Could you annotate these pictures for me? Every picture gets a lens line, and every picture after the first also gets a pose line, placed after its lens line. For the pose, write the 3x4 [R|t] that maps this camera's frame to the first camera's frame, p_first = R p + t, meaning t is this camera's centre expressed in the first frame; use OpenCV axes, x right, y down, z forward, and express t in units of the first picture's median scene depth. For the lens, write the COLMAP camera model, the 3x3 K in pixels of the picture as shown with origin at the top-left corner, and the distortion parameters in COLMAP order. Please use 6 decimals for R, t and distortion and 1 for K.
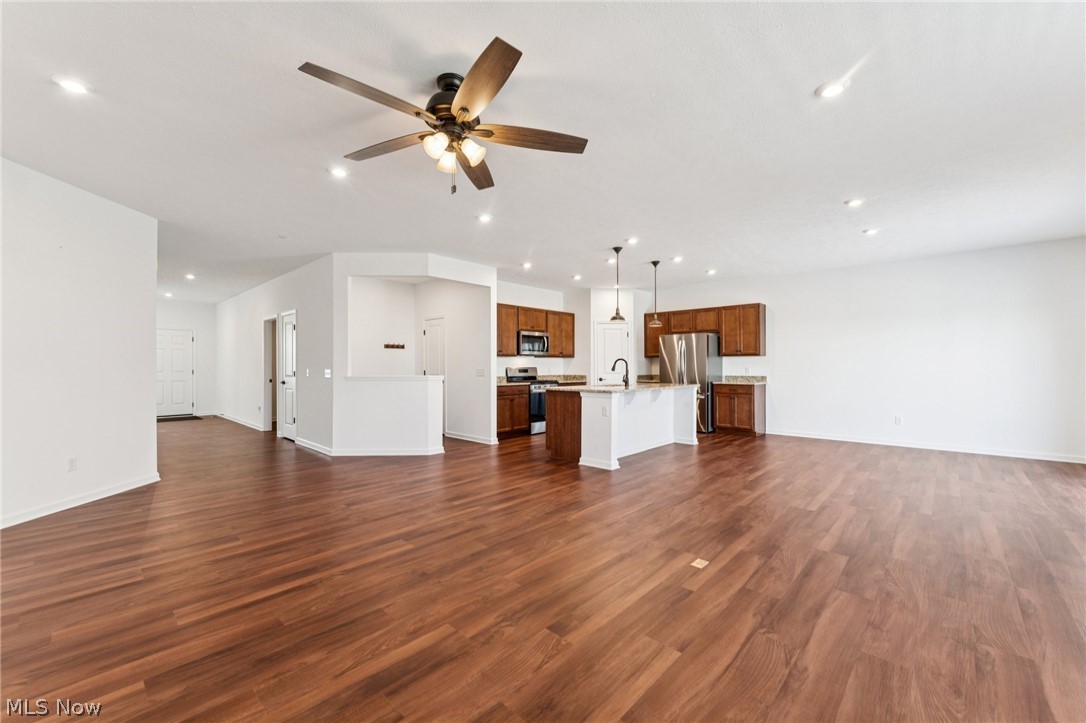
lens RADIAL K [[438.6, 0, 541.0], [0, 438.6, 362.2], [0, 0, 1]] dist [-0.000616, -0.000658]
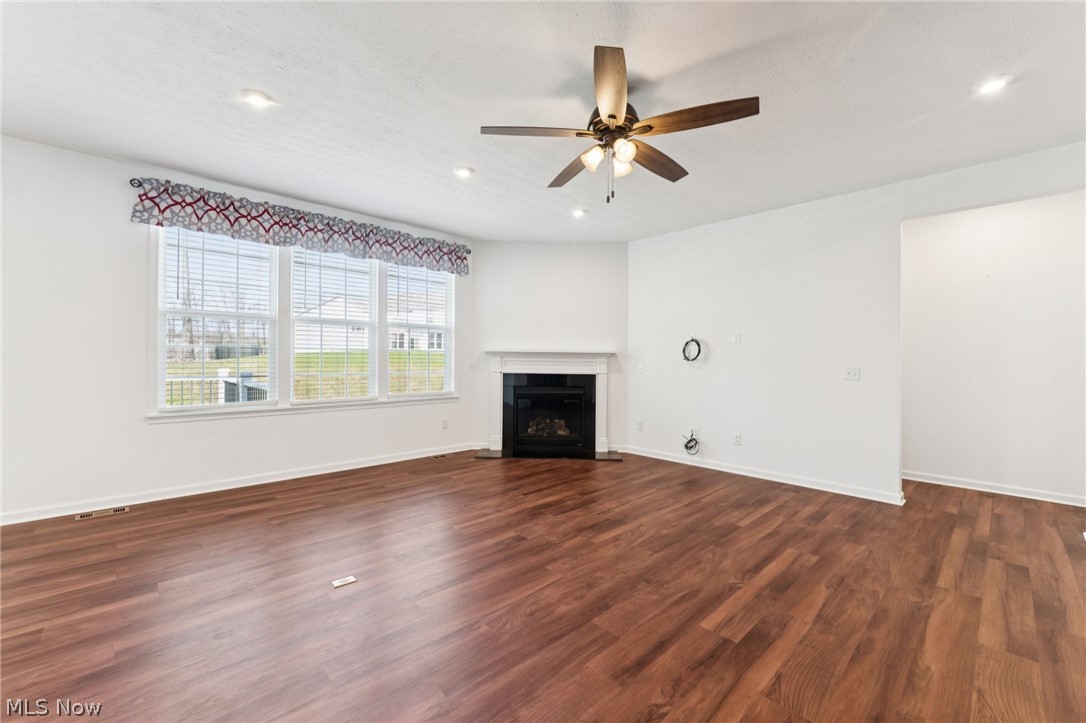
lens RADIAL K [[438.6, 0, 541.6], [0, 438.6, 362.3], [0, 0, 1]] dist [-0.000616, -0.000658]
pose [[-0.998136, -0.009674, 0.060263, -0.056210], [-0.009981, 0.999939, -0.004802, 0.010867], [-0.060213, -0.005395, -0.998171, 1.192261]]
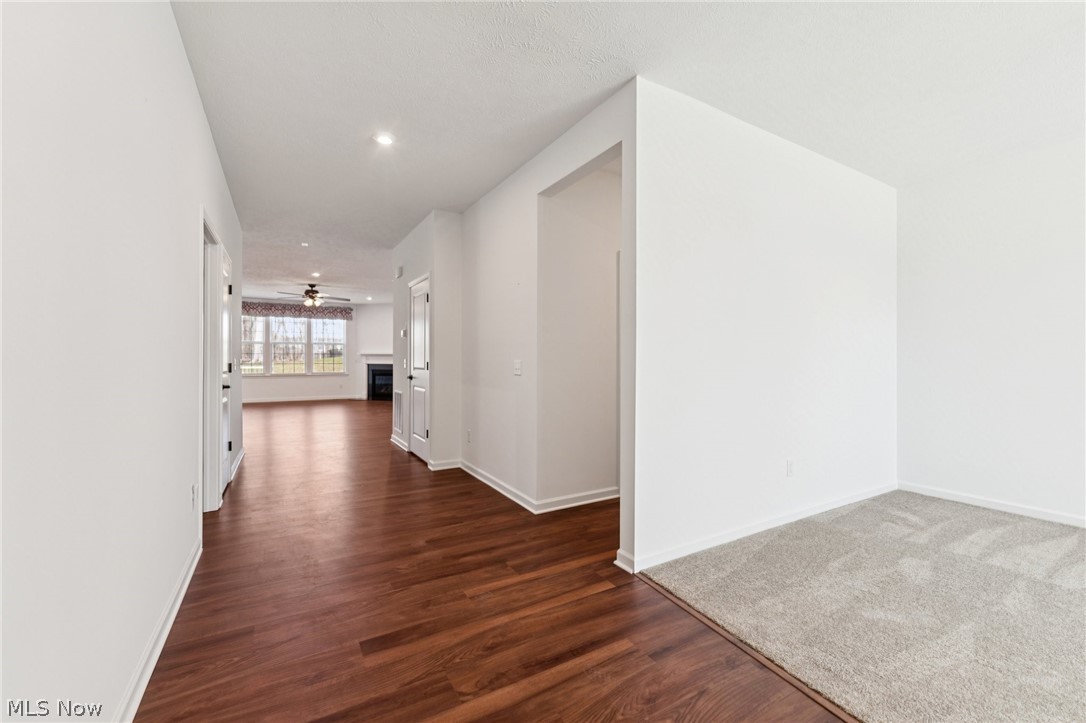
lens RADIAL K [[438.6, 0, 541.4], [0, 438.6, 361.6], [0, 0, 1]] dist [-0.000616, -0.000658]
pose [[-0.960854, -0.011708, 0.276809, -1.880809], [-0.010934, 0.999931, 0.004341, -0.002664], [-0.276840, 0.001144, -0.960915, 2.432795]]
